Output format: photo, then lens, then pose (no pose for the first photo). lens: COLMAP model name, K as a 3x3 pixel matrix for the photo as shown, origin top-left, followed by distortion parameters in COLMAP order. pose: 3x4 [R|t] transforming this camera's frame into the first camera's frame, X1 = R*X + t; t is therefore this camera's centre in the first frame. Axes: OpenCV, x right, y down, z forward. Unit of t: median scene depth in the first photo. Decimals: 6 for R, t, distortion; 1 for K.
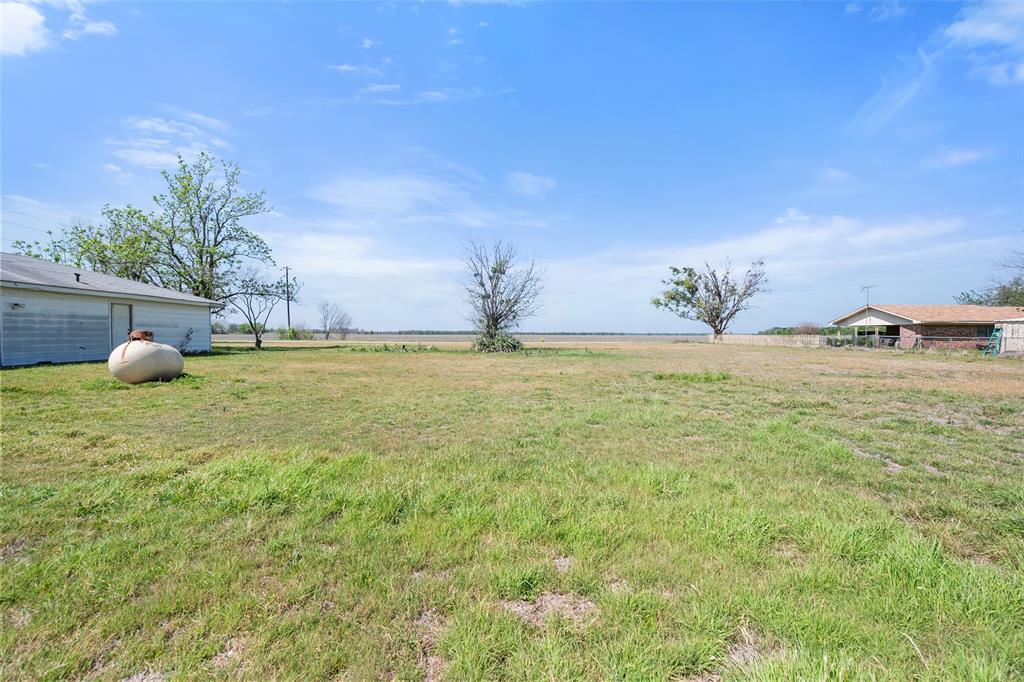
lens RADIAL K [[409.1, 0, 512.0], [0, 409.1, 341.0], [0, 0, 1]] dist [0.000200, 0.000514]
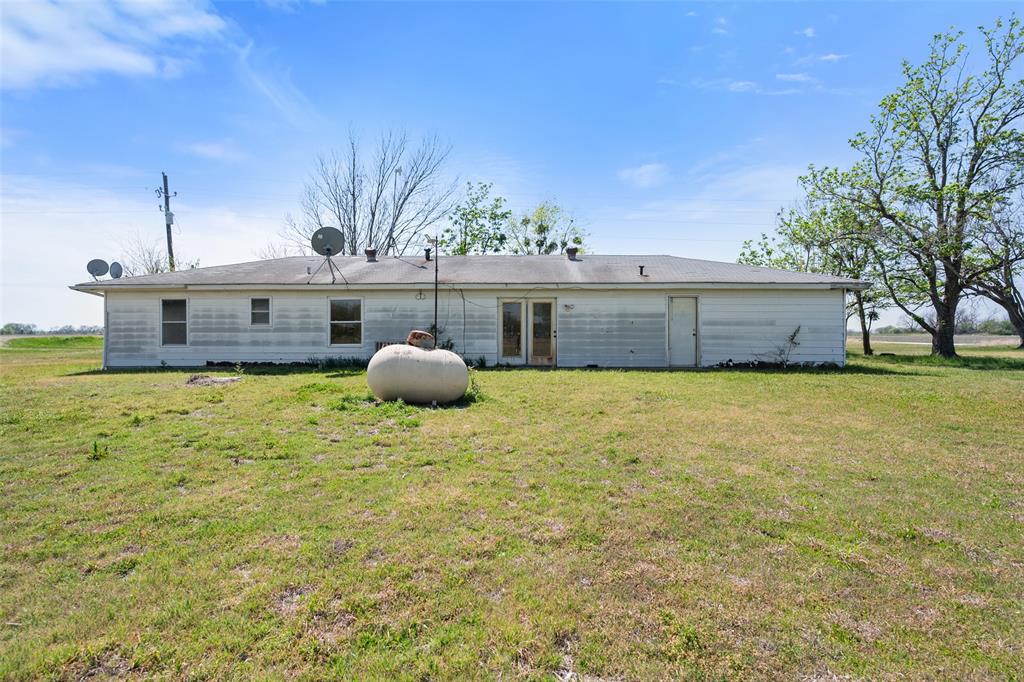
lens RADIAL K [[475.5, 0, 512.0], [0, 475.5, 341.0], [0, 0, 1]] dist [-0.000361, 0.000236]
pose [[-0.049367, 0.010419, -0.998726, -0.036597], [-0.018022, 0.999773, 0.011321, -0.010586], [0.998618, 0.018558, -0.049168, 0.706808]]
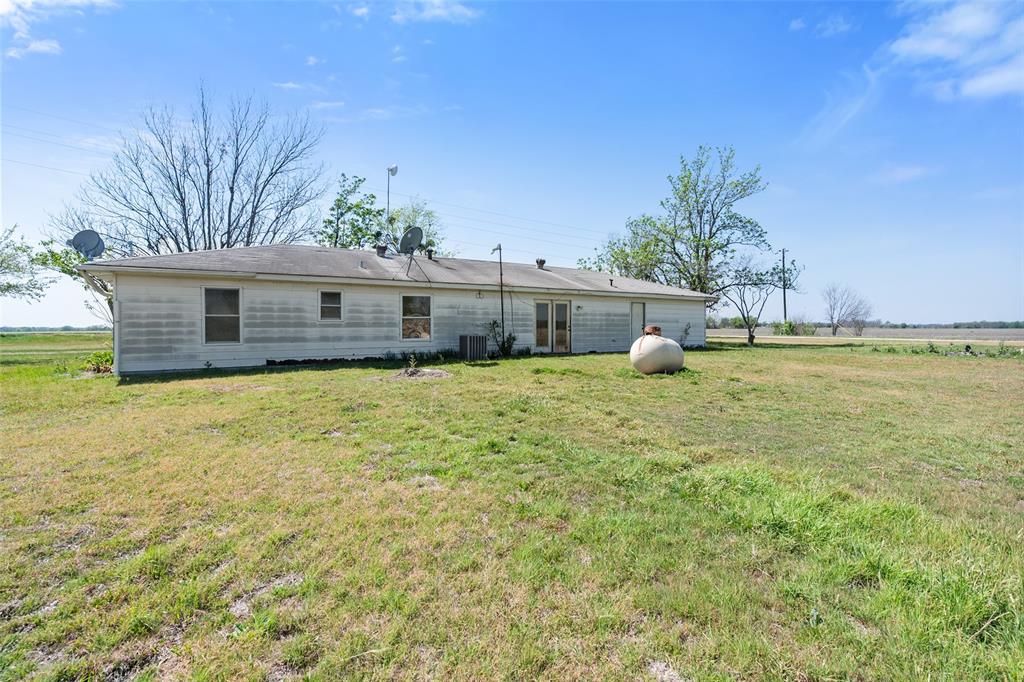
lens RADIAL K [[475.5, 0, 512.0], [0, 475.5, 341.0], [0, 0, 1]] dist [-0.000361, 0.000236]
pose [[0.526577, 0.019337, -0.849907, -0.012886], [-0.010920, 0.999813, 0.015981, -0.000941], [0.850057, 0.000866, 0.526690, 0.006246]]
